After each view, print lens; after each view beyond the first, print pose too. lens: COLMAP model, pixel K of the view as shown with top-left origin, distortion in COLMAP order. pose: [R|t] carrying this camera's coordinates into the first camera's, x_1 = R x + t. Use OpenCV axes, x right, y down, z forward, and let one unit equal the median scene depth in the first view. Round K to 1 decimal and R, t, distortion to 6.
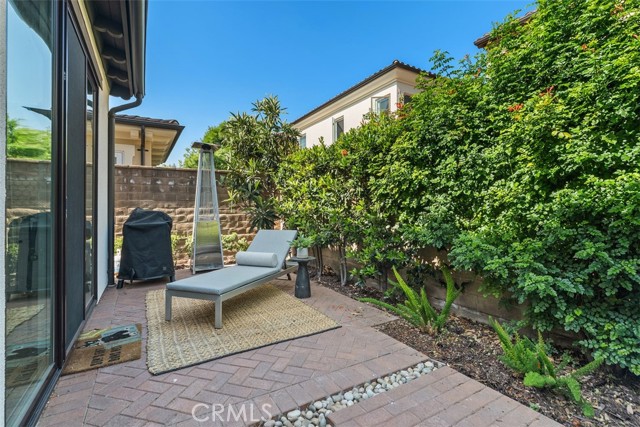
lens RADIAL K [[303.8, 0, 322.6], [0, 303.8, 213.2], [0, 0, 1]] dist [-0.001793, -0.001605]
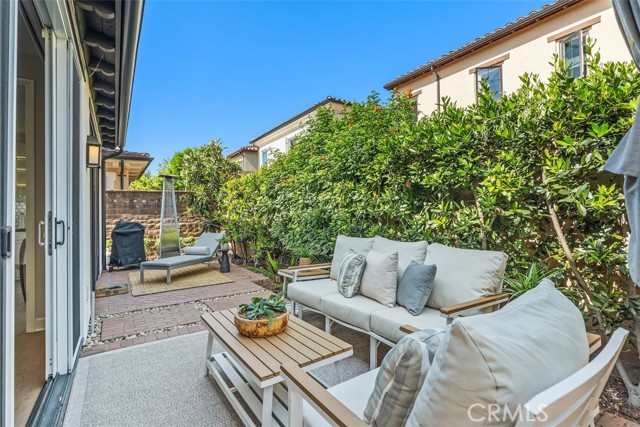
lens RADIAL K [[303.8, 0, 318.5], [0, 303.8, 212.9], [0, 0, 1]] dist [-0.001793, -0.001605]
pose [[0.998386, -0.016281, 0.054413, 0.238510], [0.017094, 0.999749, -0.014509, -0.012224], [-0.054163, 0.015416, 0.998413, -0.460460]]
